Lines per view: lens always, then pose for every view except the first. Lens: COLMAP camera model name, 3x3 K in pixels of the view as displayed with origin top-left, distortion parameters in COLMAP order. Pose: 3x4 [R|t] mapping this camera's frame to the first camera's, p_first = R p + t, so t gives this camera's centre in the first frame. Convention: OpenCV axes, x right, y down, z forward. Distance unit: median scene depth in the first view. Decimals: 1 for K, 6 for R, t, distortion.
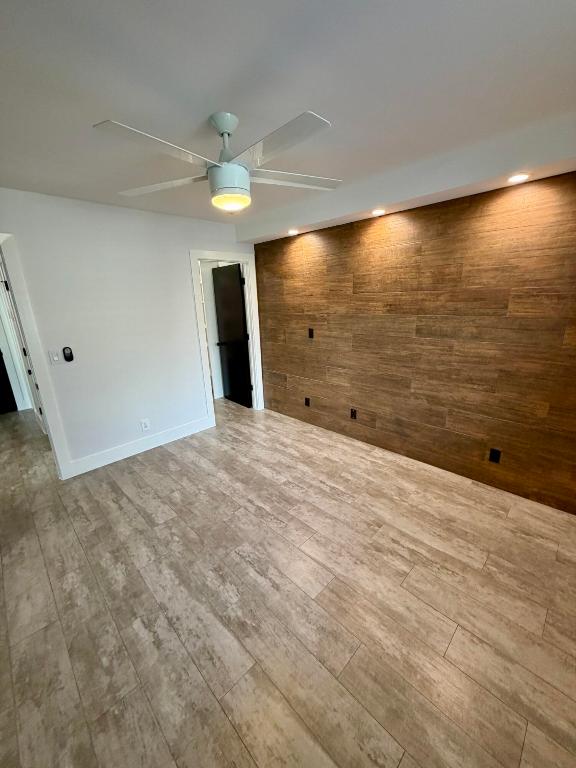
lens RADIAL K [[307.8, 0, 287.1], [0, 307.8, 381.5], [0, 0, 1]] dist [0.001795, 0.000088]
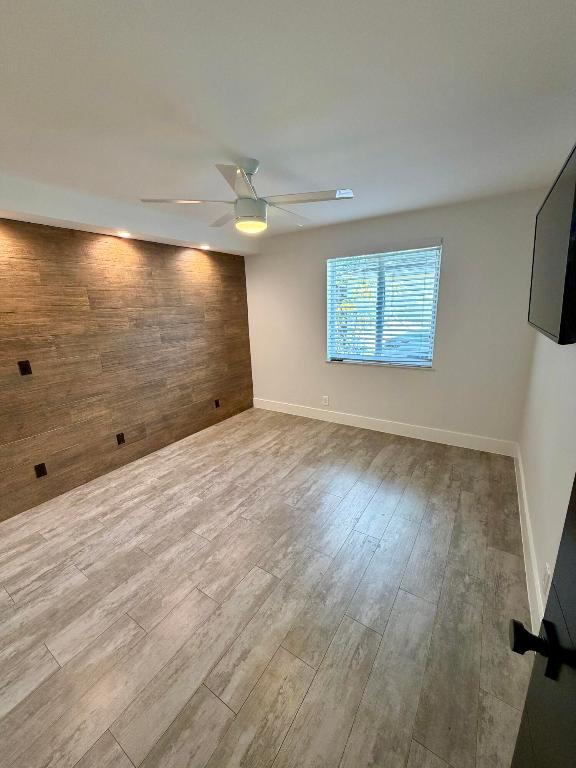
lens RADIAL K [[307.8, 0, 286.2], [0, 307.8, 384.8], [0, 0, 1]] dist [0.001795, 0.000088]
pose [[-0.206788, -0.206200, 0.956410, -0.914550], [0.302455, 0.916184, 0.262922, -0.167800], [-0.930462, 0.343640, -0.127090, 0.749616]]
